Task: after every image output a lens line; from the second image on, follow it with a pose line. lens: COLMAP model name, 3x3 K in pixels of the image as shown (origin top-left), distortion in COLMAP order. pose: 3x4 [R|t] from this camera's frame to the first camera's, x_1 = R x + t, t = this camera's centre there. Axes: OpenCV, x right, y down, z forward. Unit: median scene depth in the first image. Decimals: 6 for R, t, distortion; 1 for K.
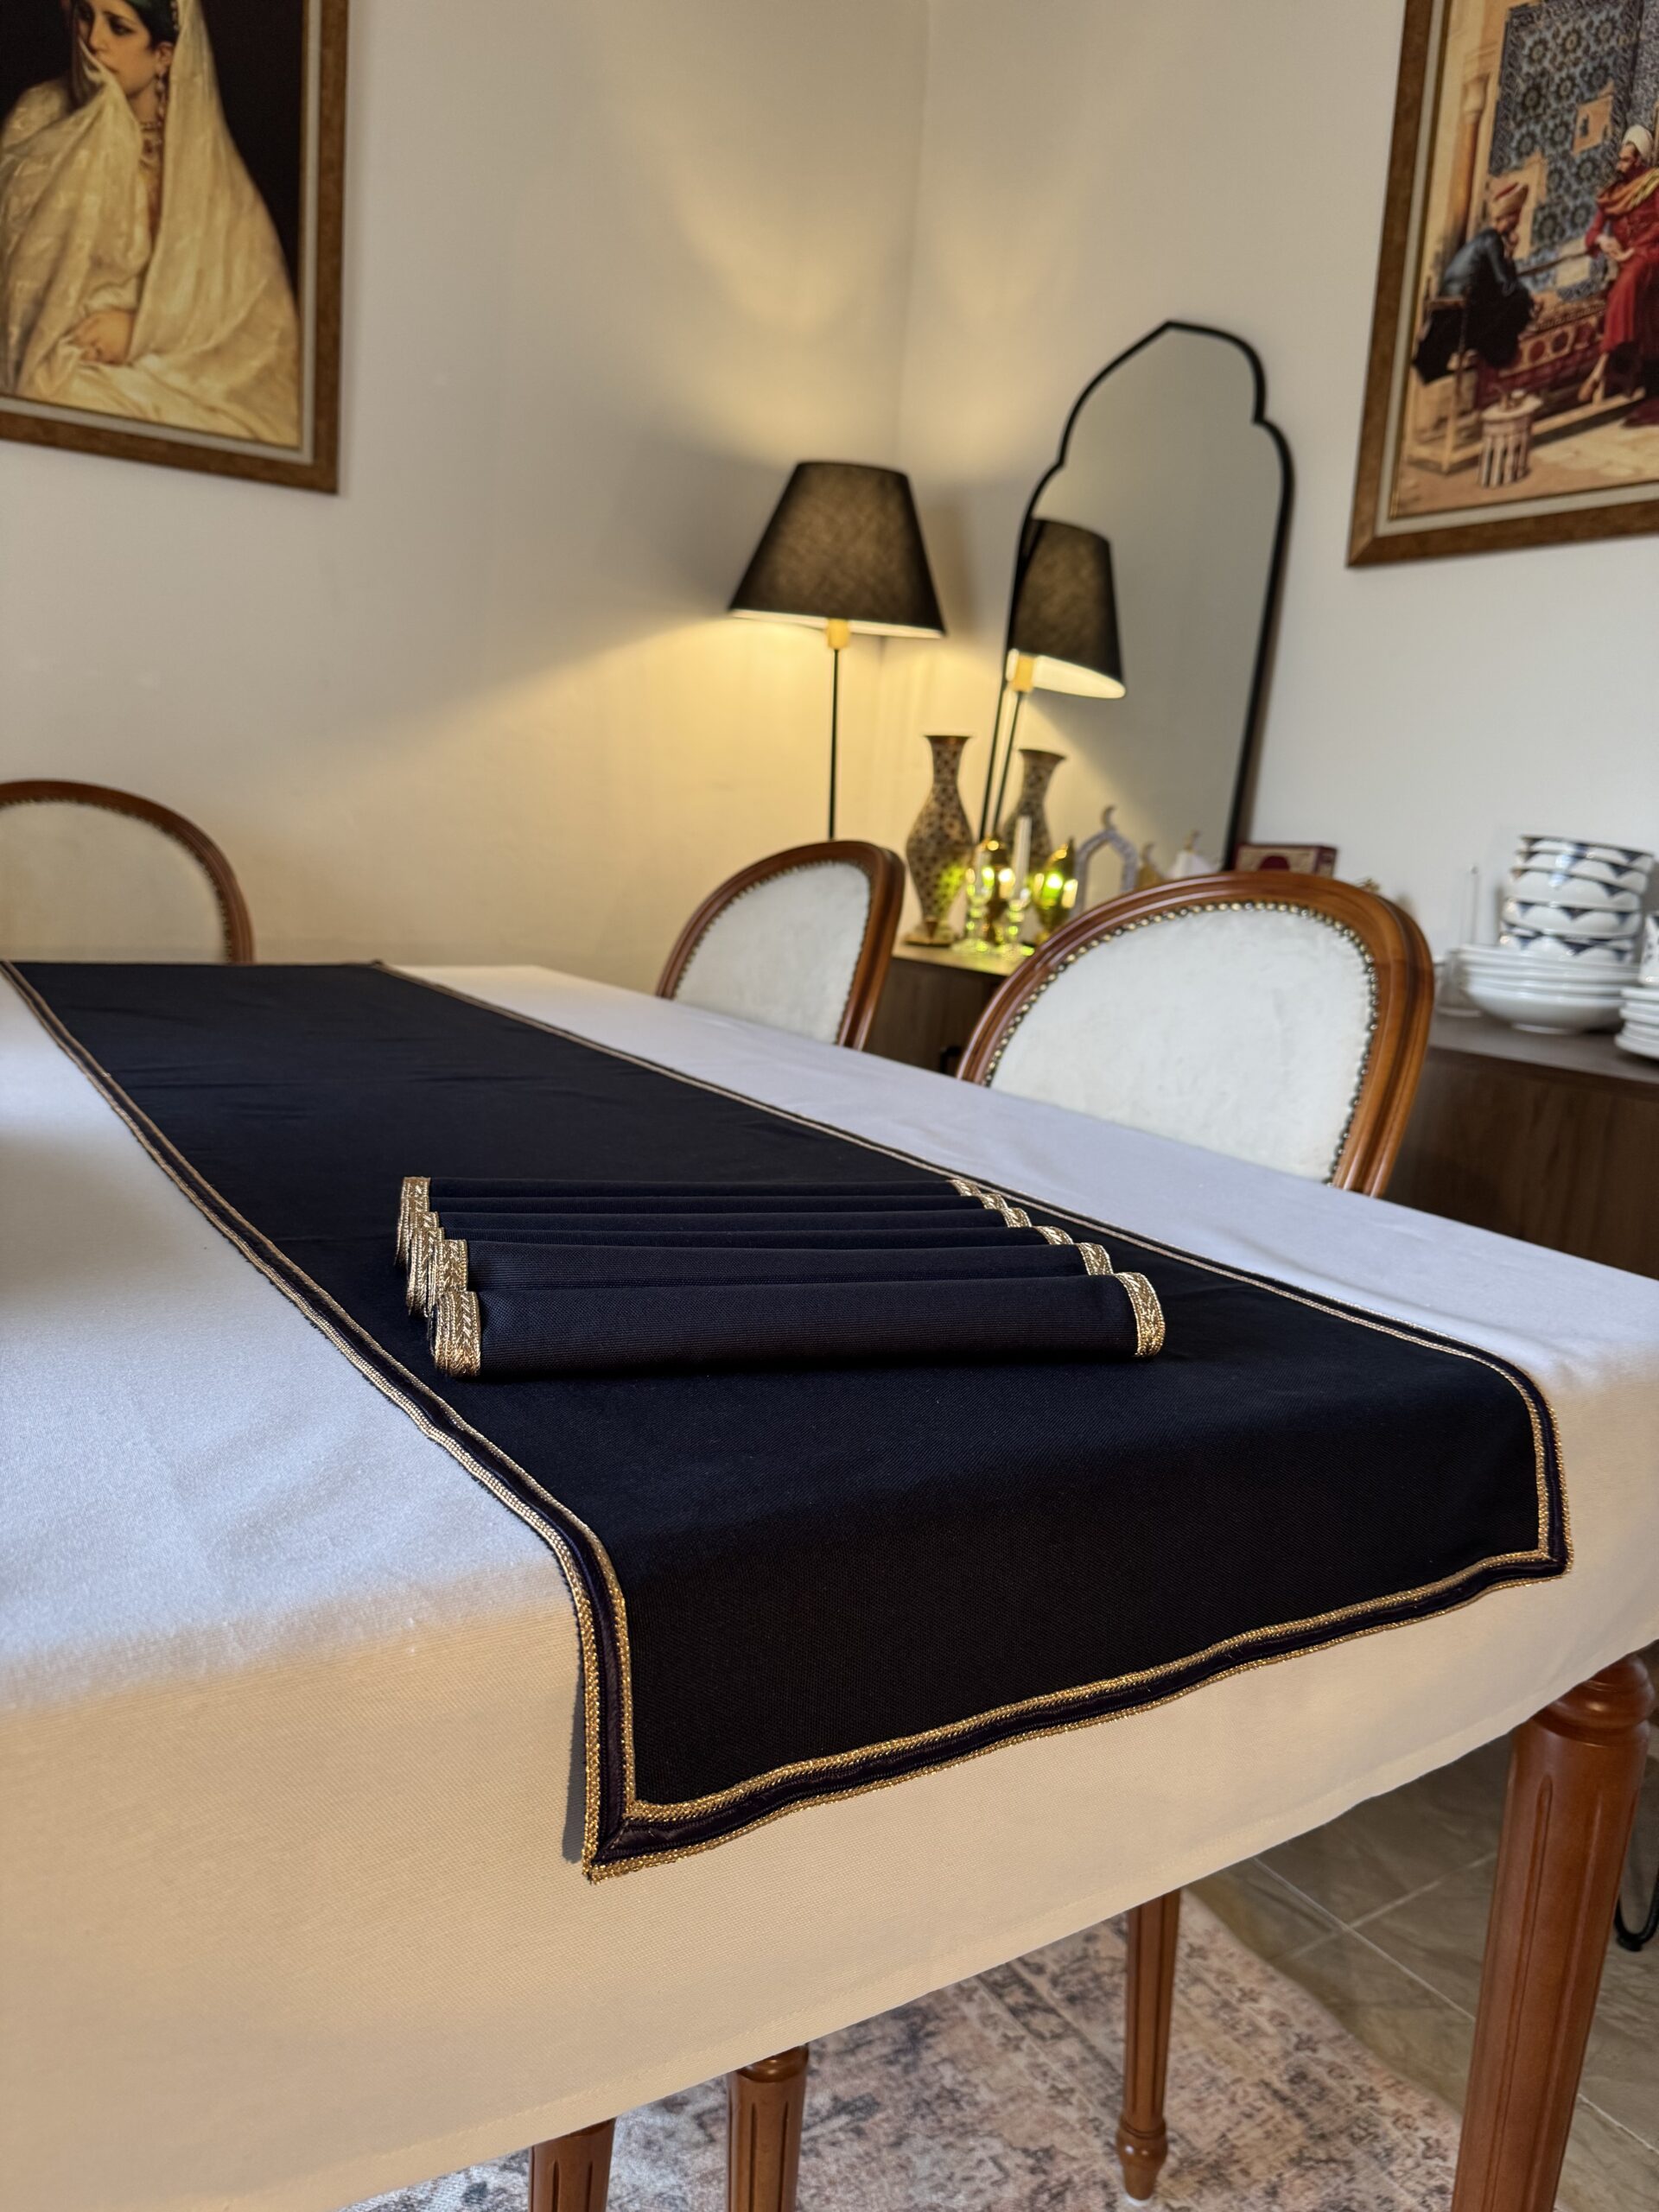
lens RADIAL K [[1564.4, 0, 809.9], [0, 1564.4, 1096.5], [0, 0, 1]] dist [-0.014779, 0.002935]
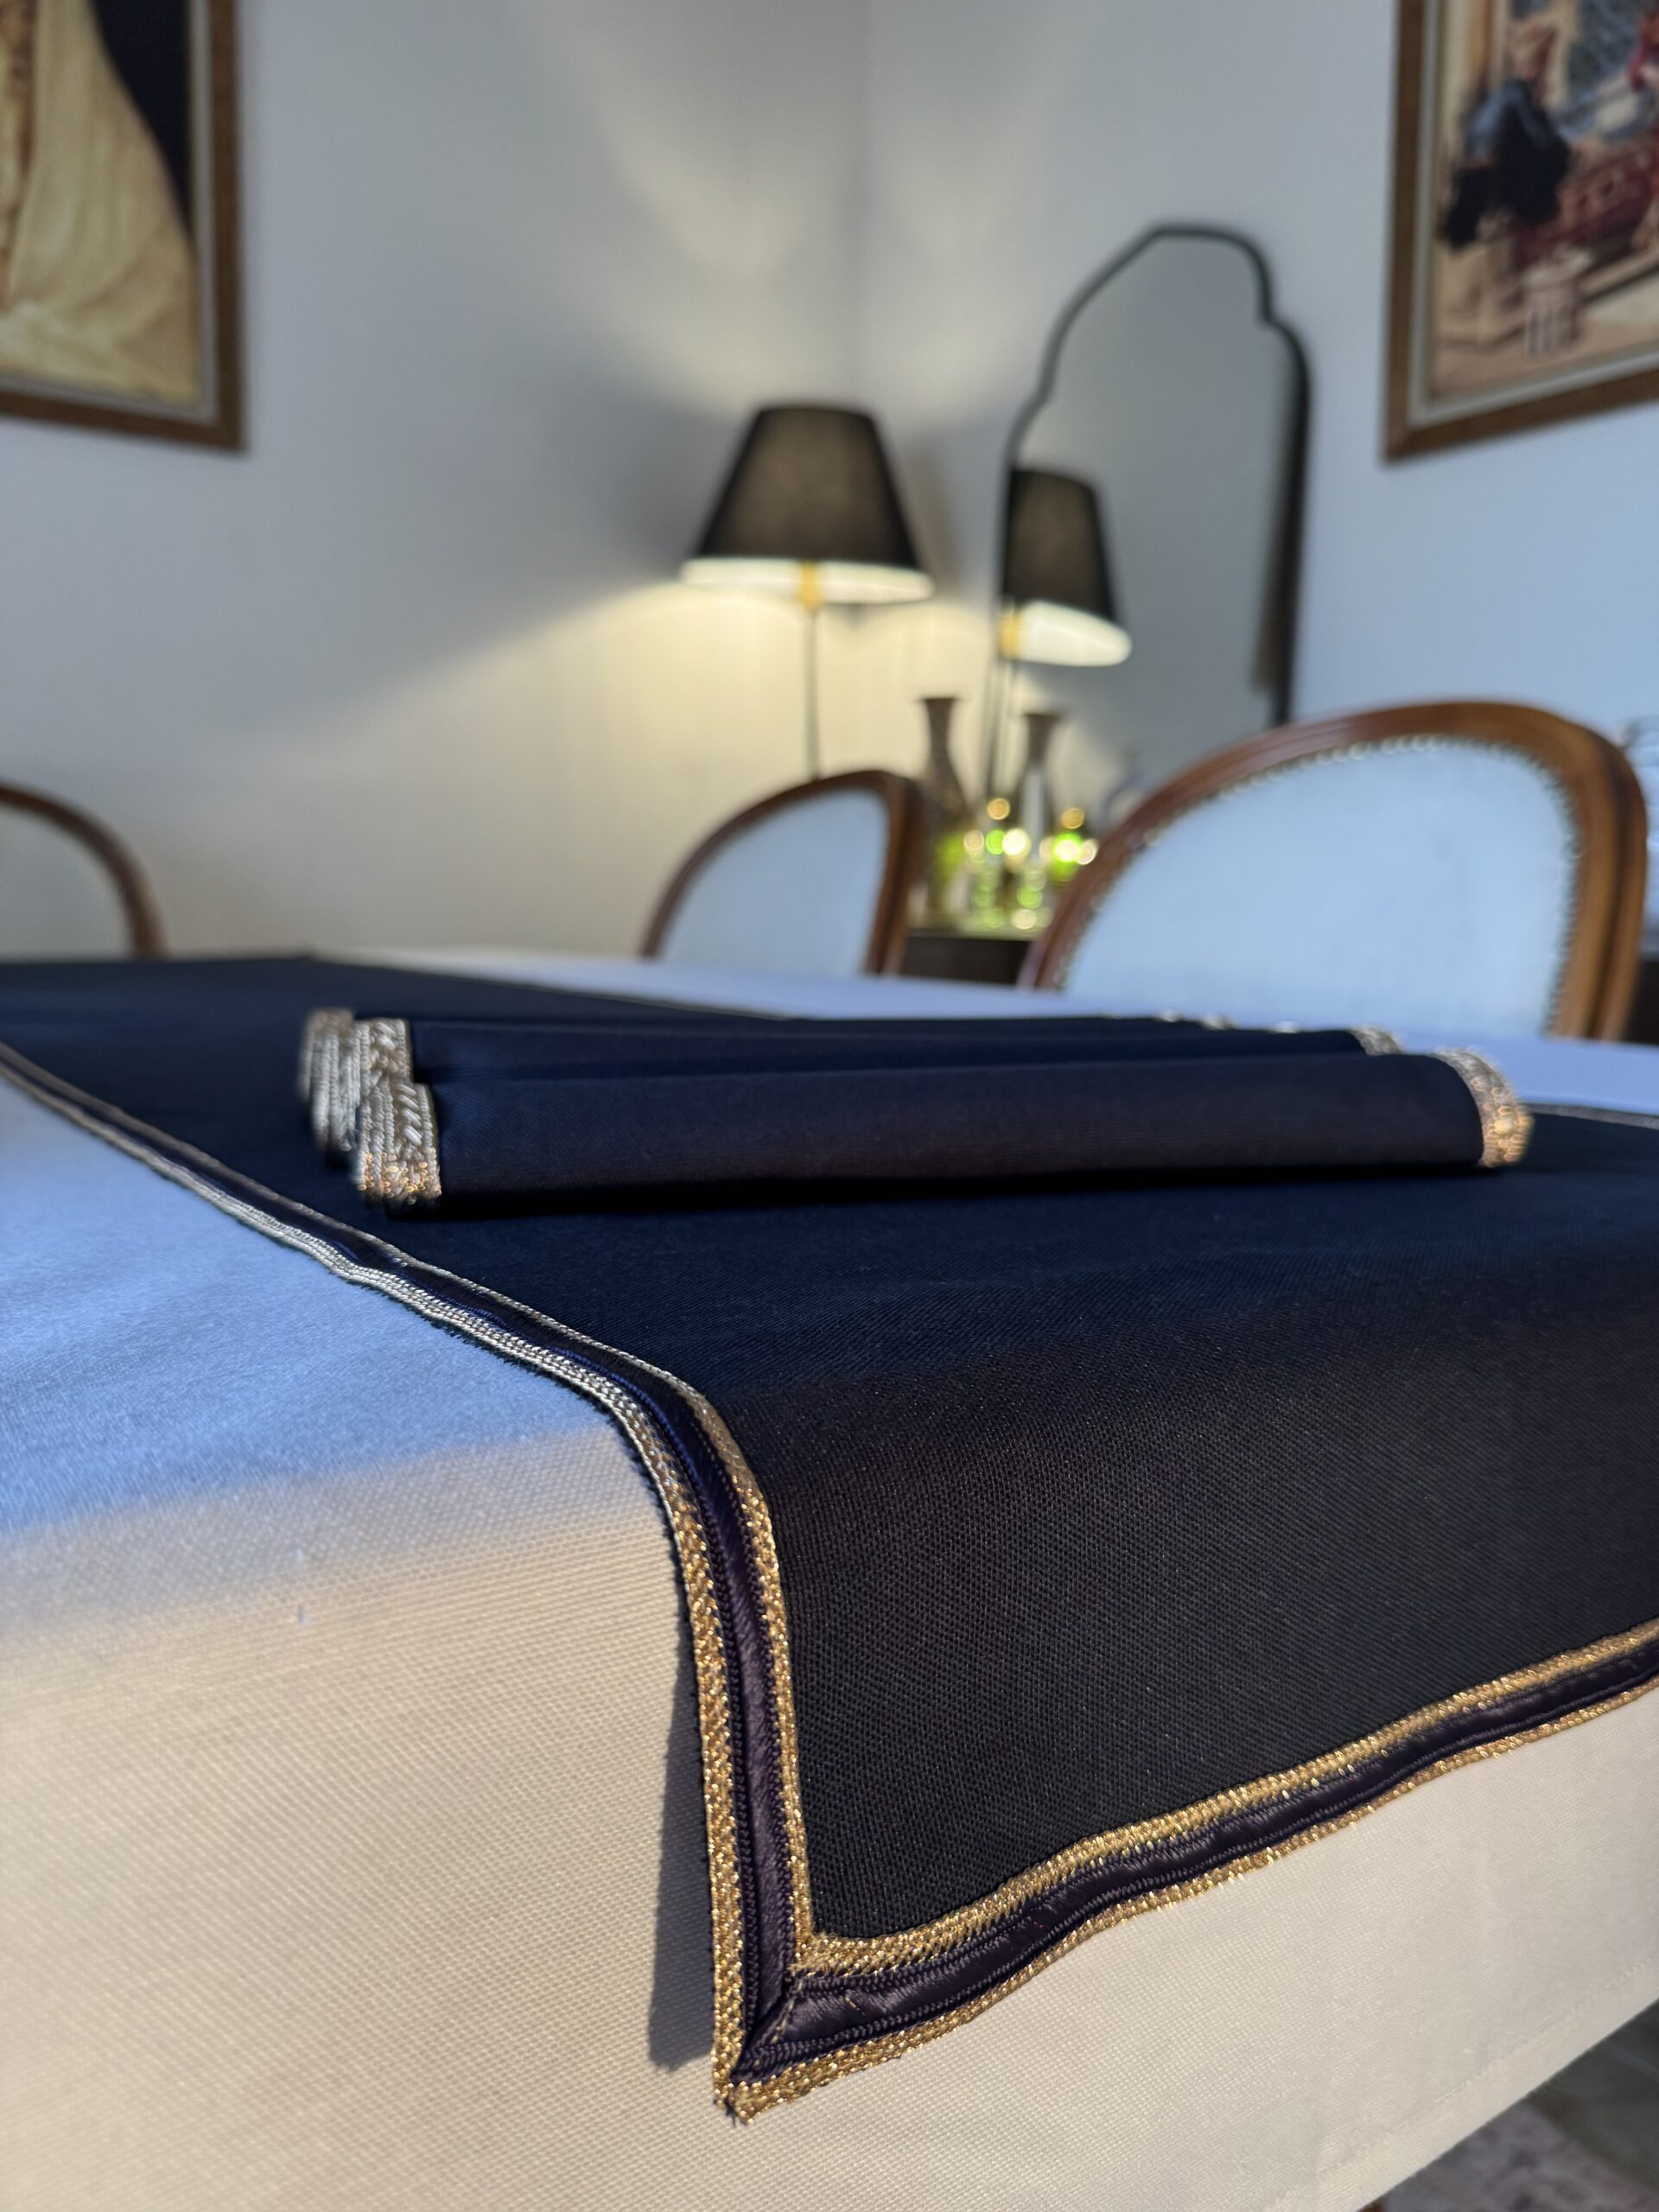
lens RADIAL K [[1629.8, 0, 829.5], [0, 1629.8, 1106.0], [0, 0, 1]] dist [-0.068190, 0.034929]
pose [[0.997913, -0.055961, 0.032229, -0.024648], [0.057135, 0.997690, -0.036735, 0.050066], [-0.030098, 0.038500, 0.998805, 0.115294]]
